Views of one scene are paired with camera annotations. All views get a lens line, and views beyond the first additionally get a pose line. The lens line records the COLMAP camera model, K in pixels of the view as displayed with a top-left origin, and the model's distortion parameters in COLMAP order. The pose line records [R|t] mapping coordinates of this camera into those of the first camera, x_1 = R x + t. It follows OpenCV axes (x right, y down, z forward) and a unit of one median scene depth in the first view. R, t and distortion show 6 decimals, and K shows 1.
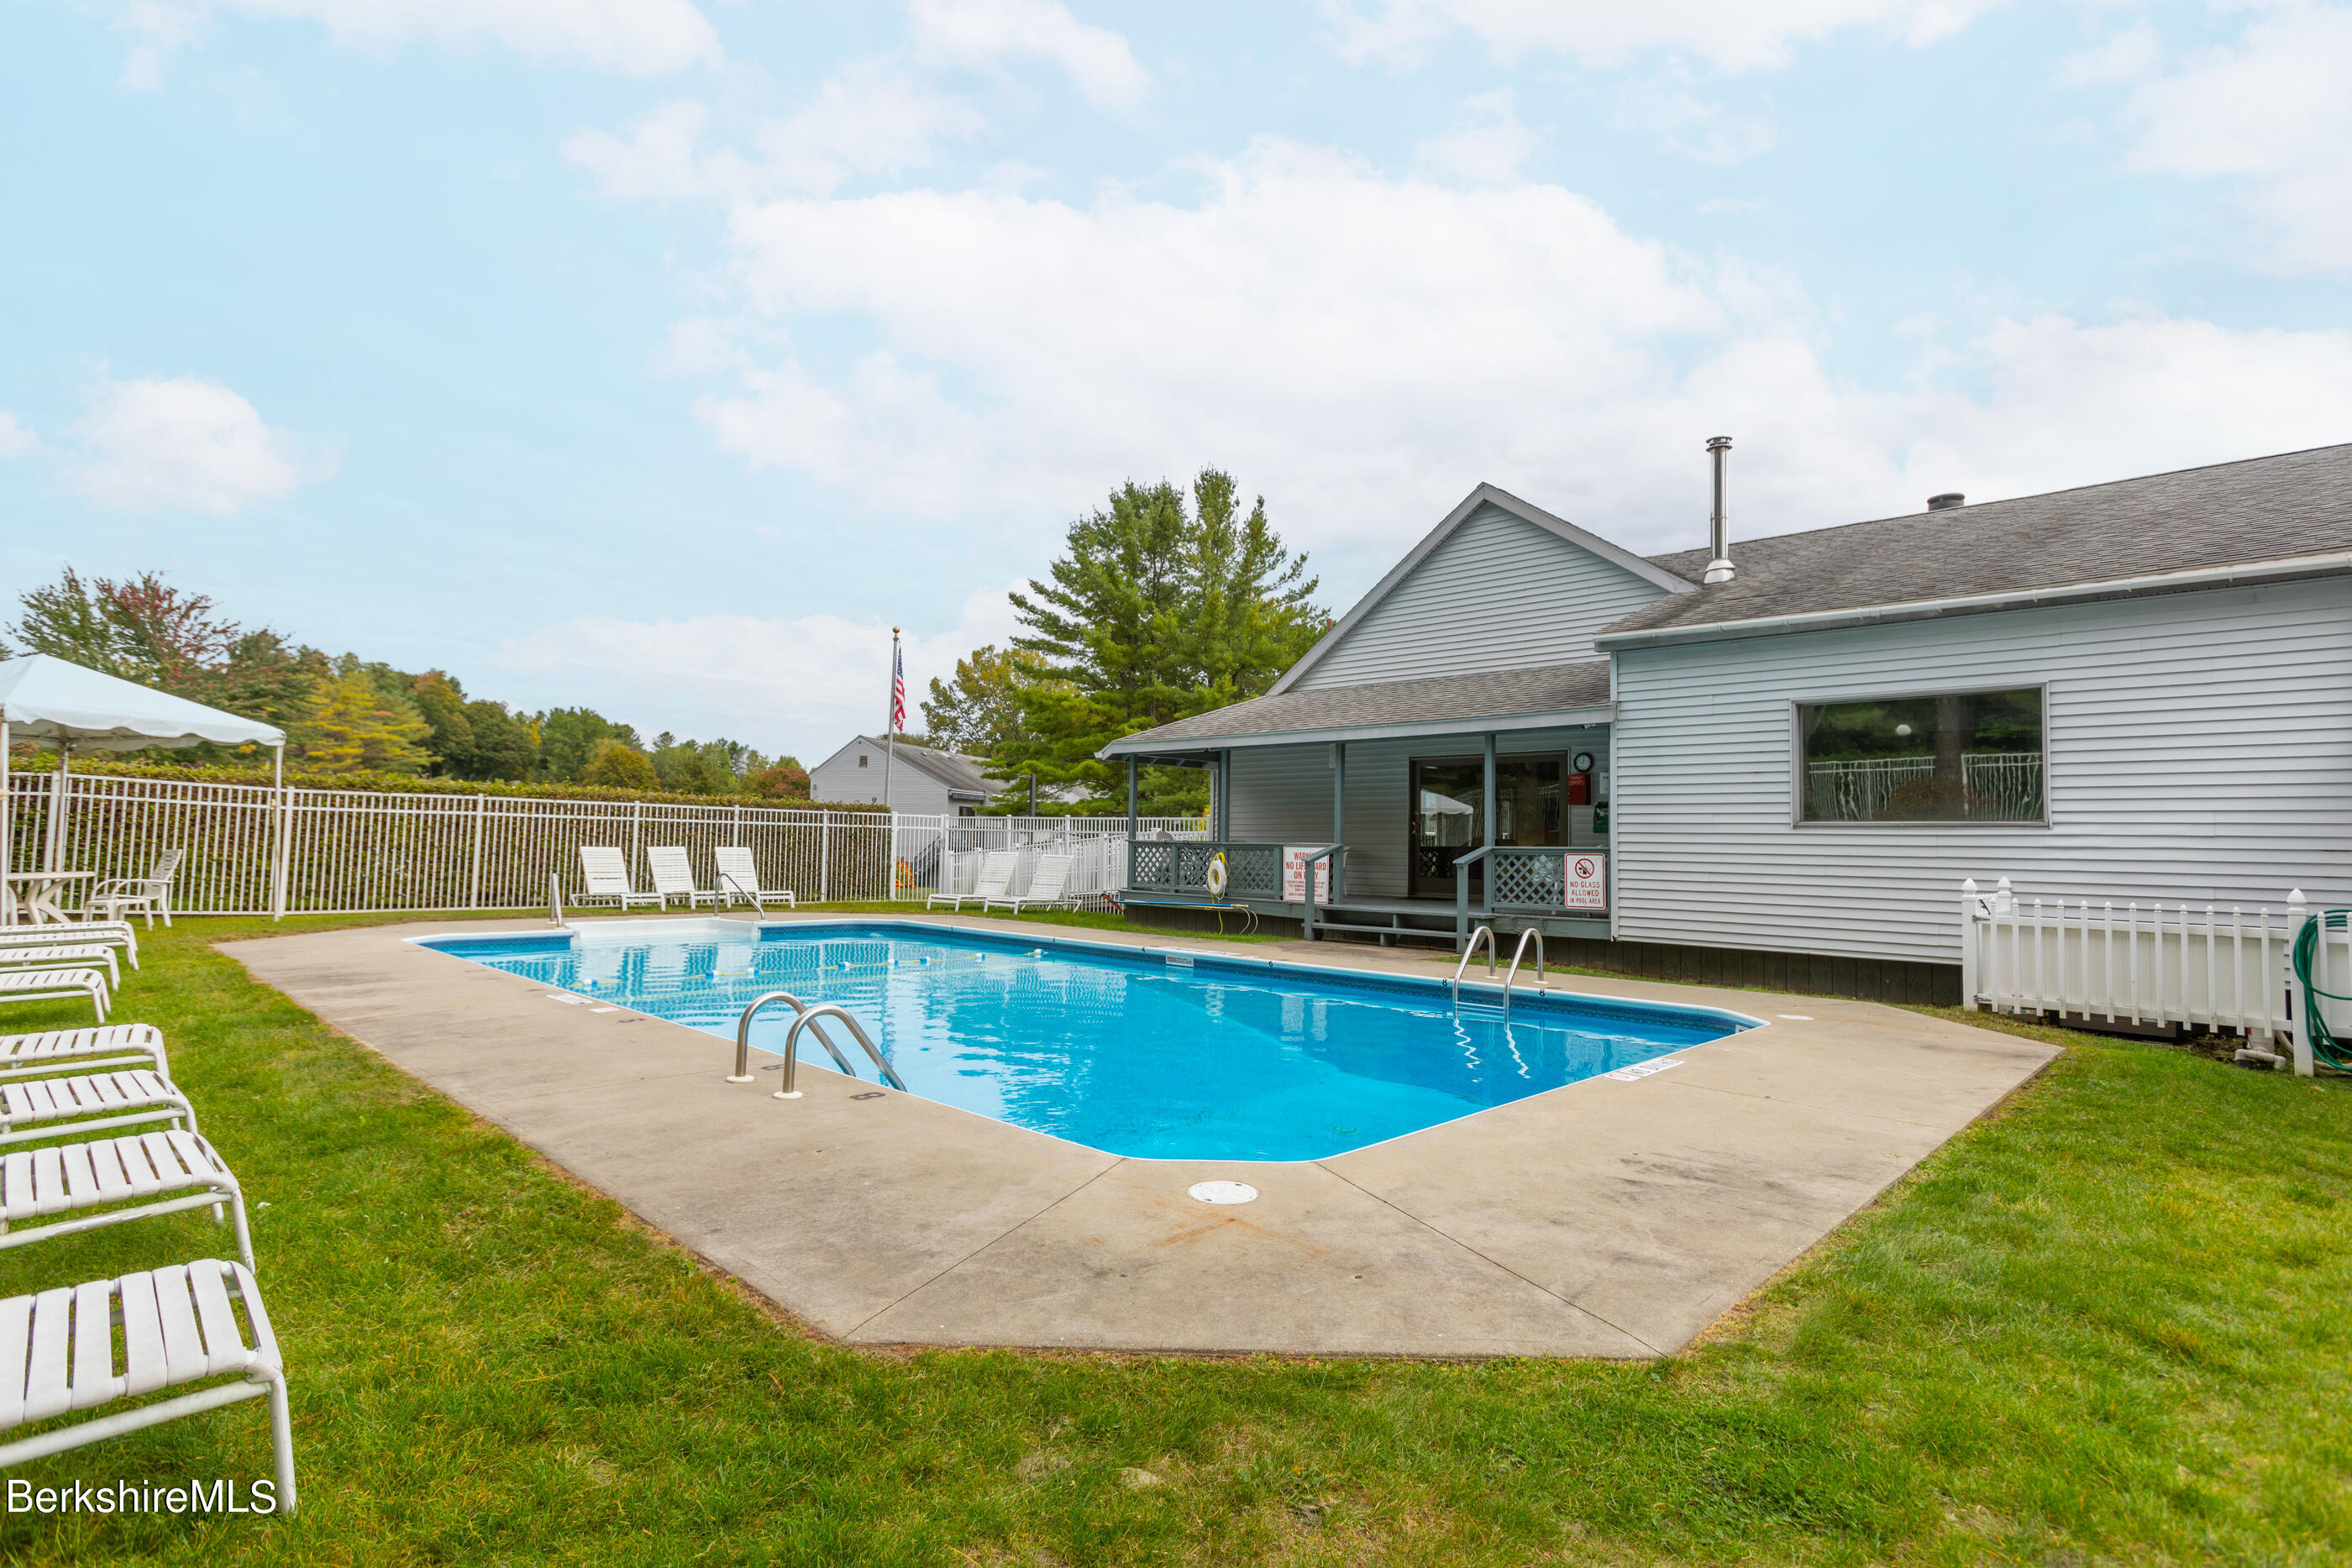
lens RADIAL K [[1138.3, 0, 1152.5], [0, 1138.3, 790.8], [0, 0, 1]] dist [-0.019776, 0.015630]
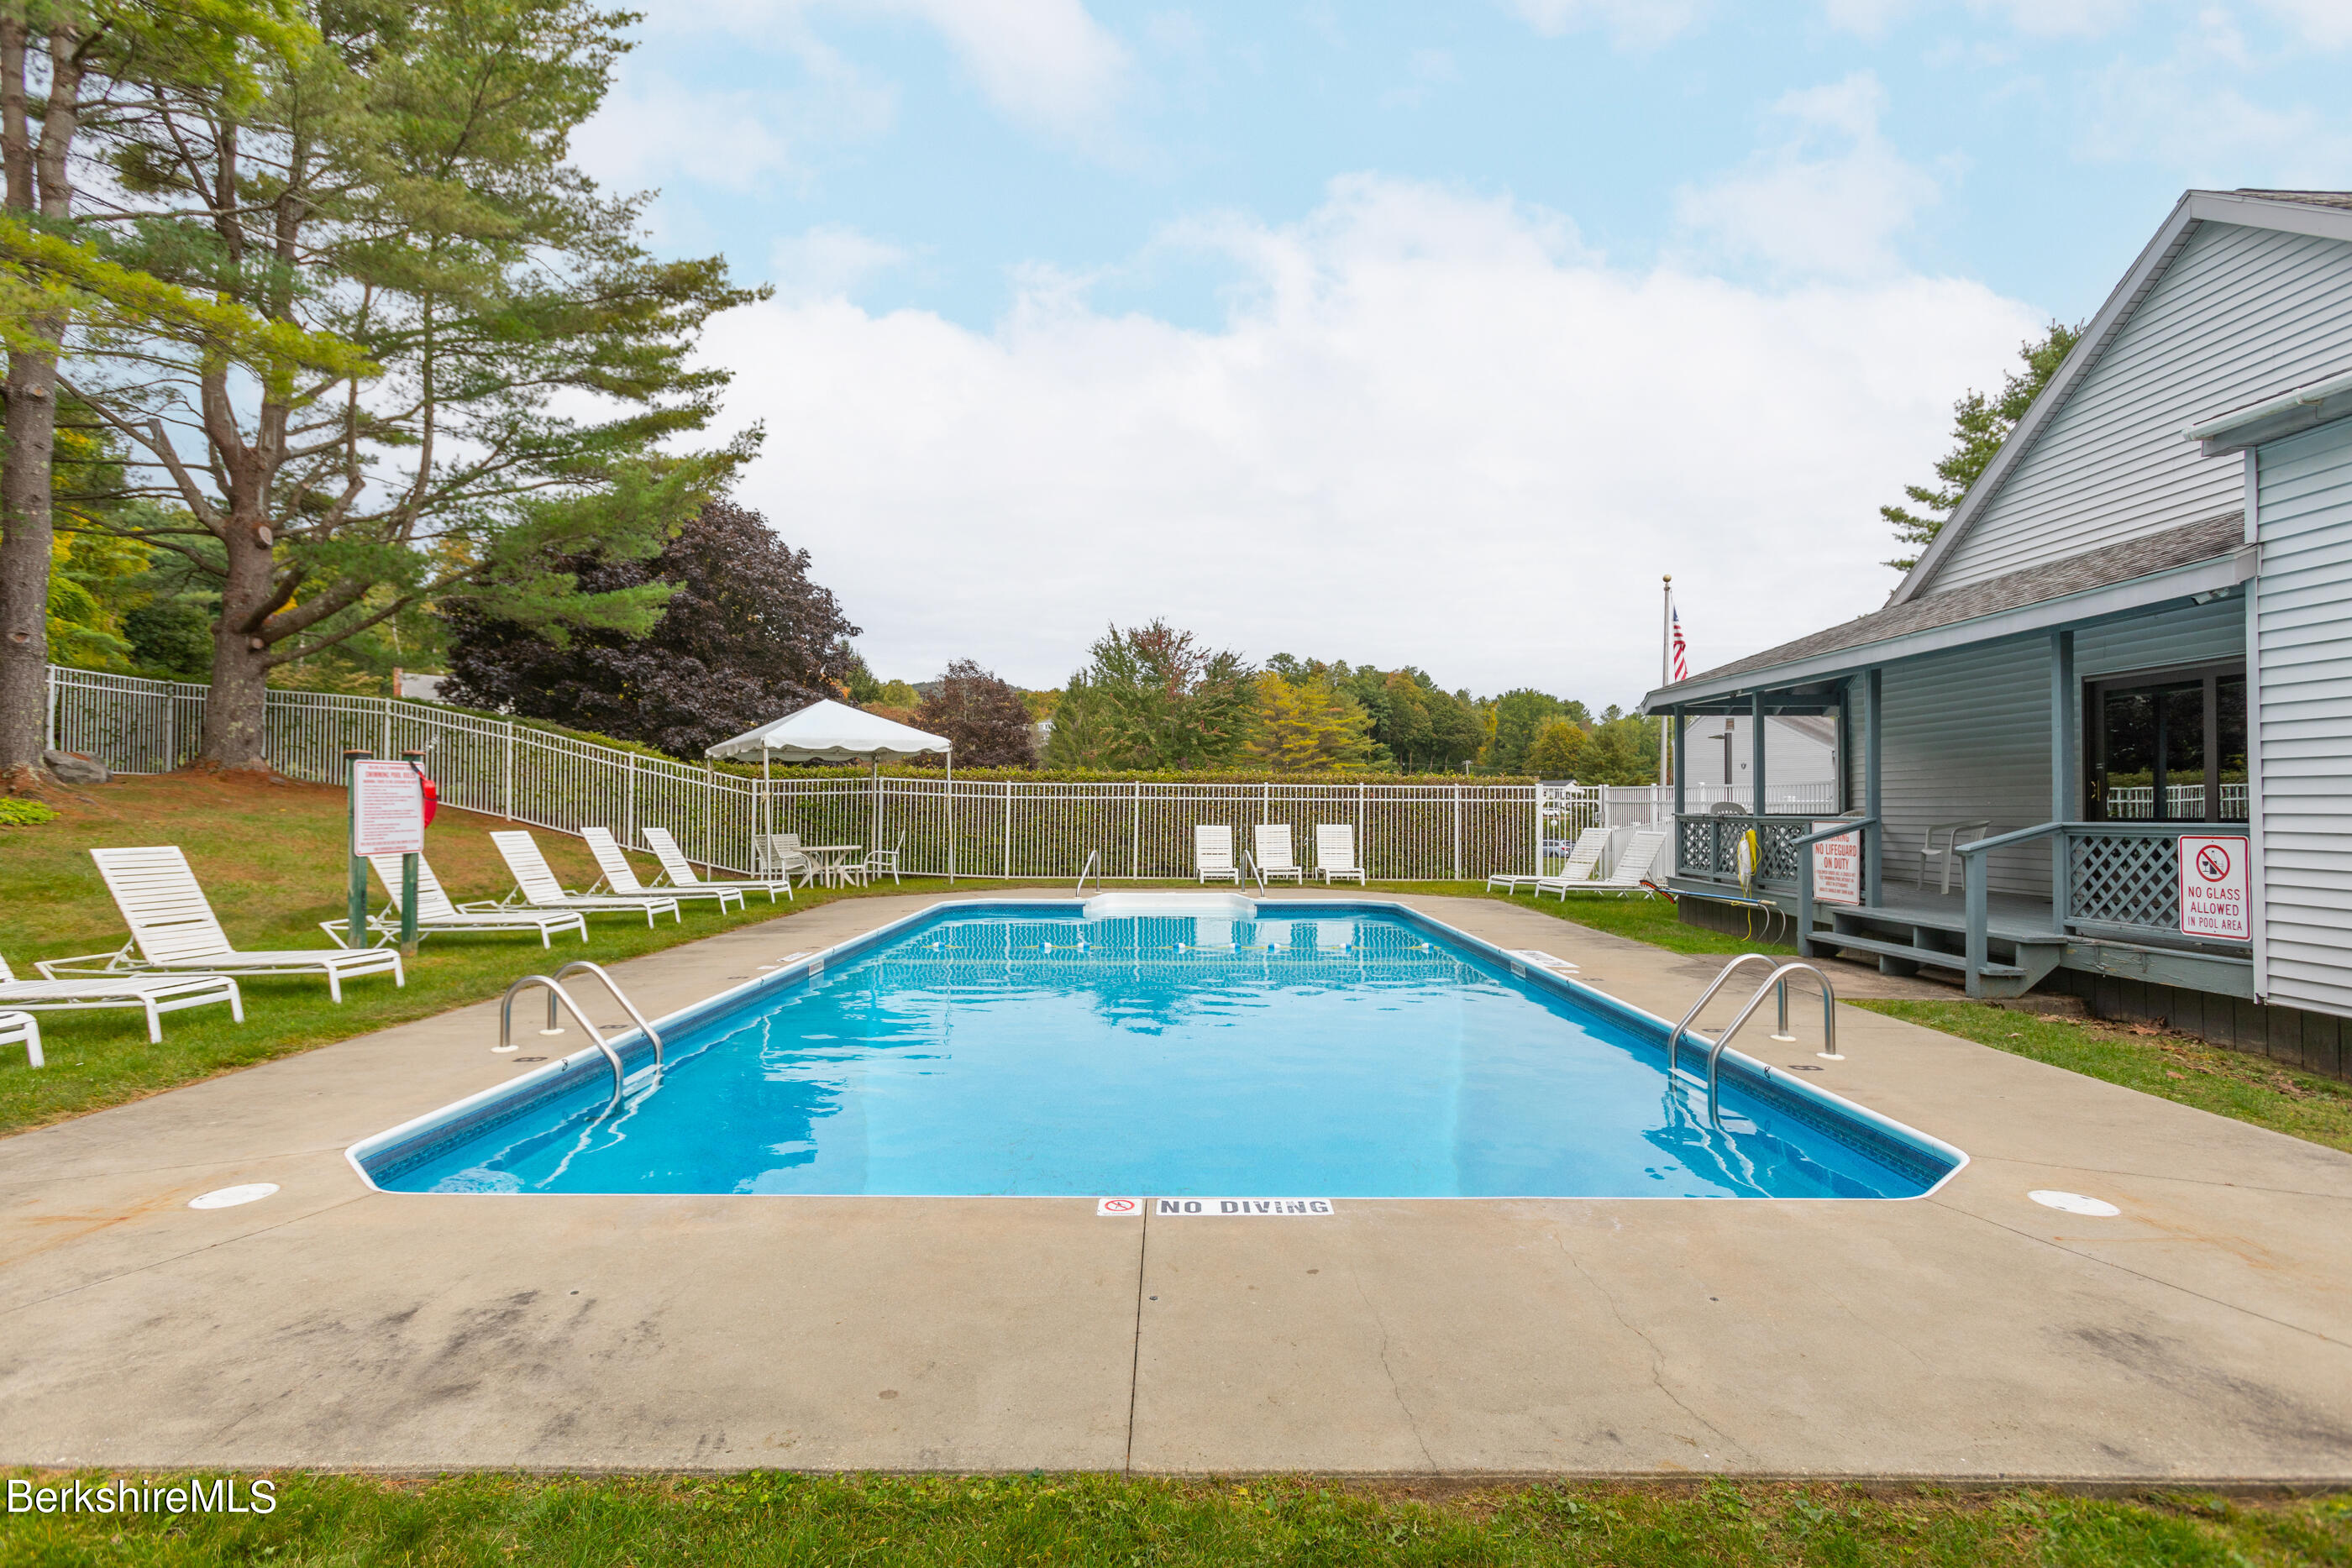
lens RADIAL K [[1138.3, 0, 1152.5], [0, 1138.3, 790.8], [0, 0, 1]] dist [-0.019776, 0.015630]
pose [[0.707548, -0.025609, -0.706201, 0.318408], [0.042823, 0.999060, 0.006676, 0.006991], [0.705367, -0.034965, 0.707980, 0.209885]]
